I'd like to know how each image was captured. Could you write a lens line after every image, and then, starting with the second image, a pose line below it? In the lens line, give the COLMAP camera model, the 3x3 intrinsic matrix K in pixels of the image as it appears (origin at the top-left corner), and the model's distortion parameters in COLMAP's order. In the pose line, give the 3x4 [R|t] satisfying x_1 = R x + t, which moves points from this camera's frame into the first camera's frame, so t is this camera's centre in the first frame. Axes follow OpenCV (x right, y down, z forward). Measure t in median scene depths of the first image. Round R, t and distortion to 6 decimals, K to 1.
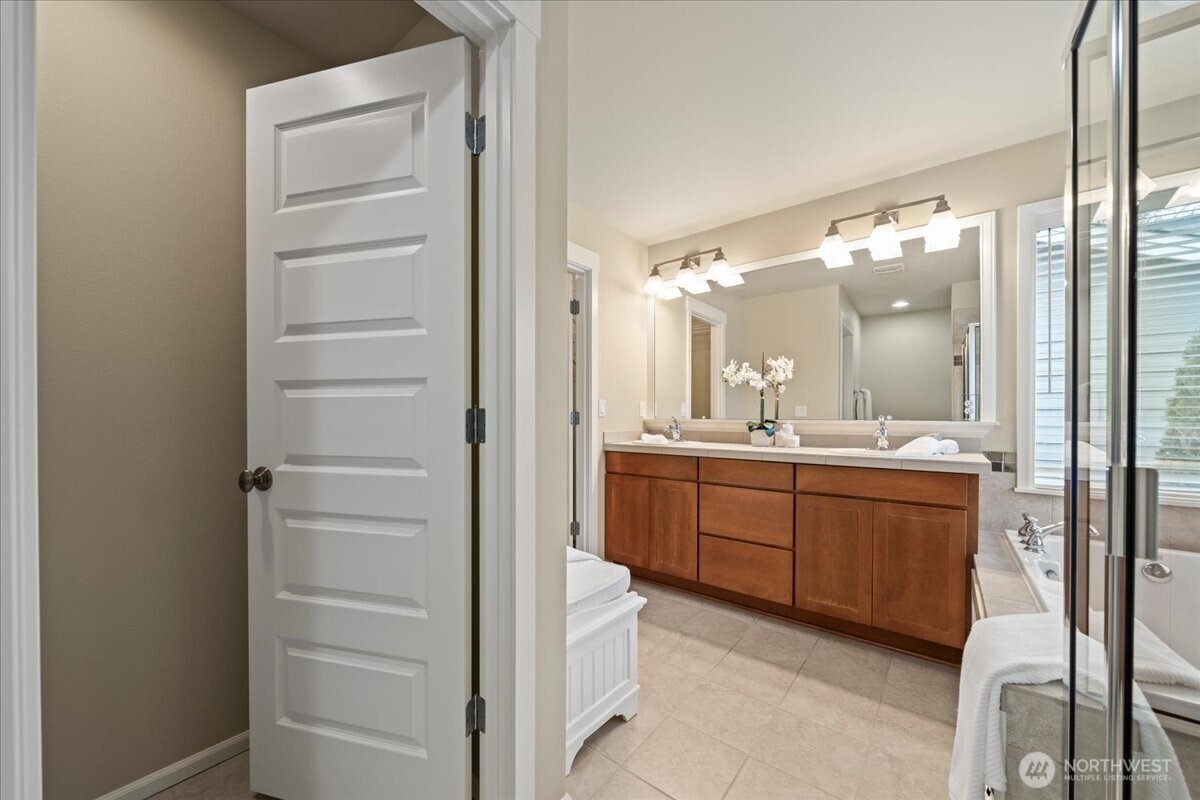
lens RADIAL K [[447.2, 0, 614.2], [0, 447.2, 416.2], [0, 0, 1]] dist [-0.004510, 0.000540]
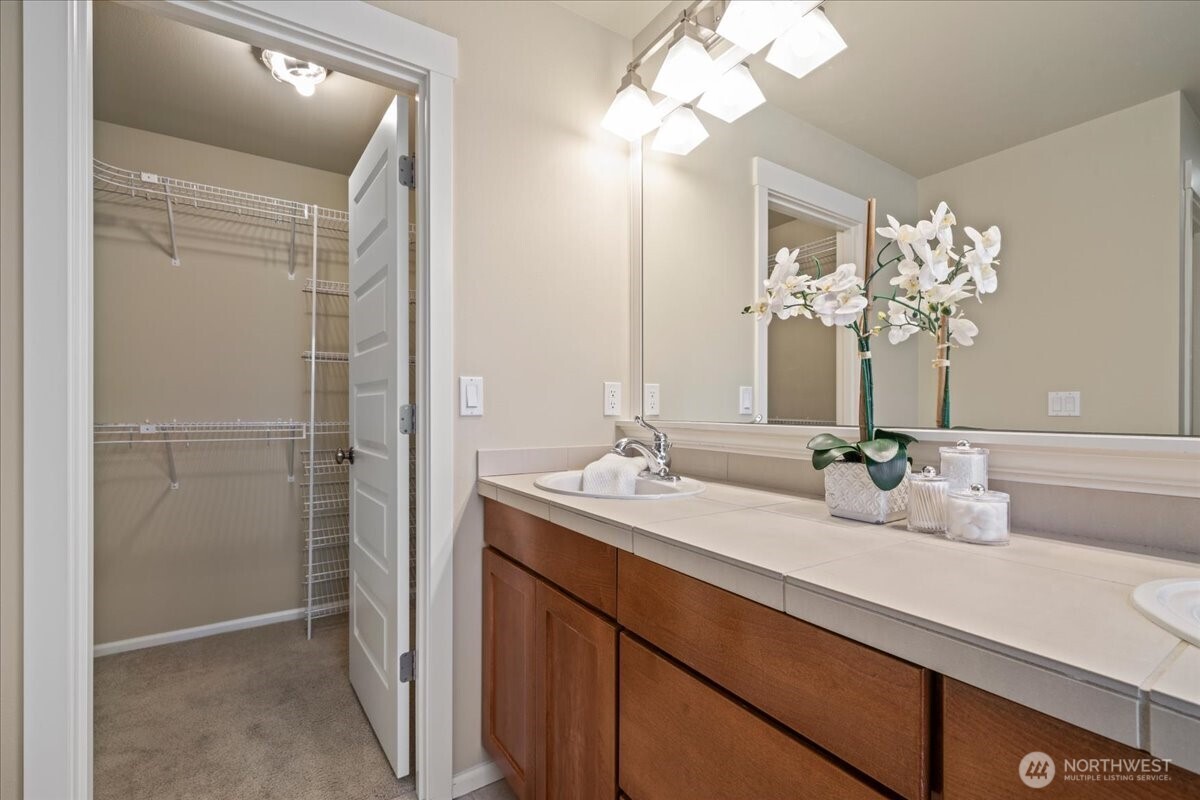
lens RADIAL K [[517.4, 0, 607.1], [0, 517.4, 408.6], [0, 0, 1]] dist [-0.001279, -0.000375]
pose [[0.938066, -0.000031, -0.346456, 0.288022], [-0.002011, 0.999983, -0.005534, -0.003560], [0.346450, 0.005888, 0.938050, 0.615193]]
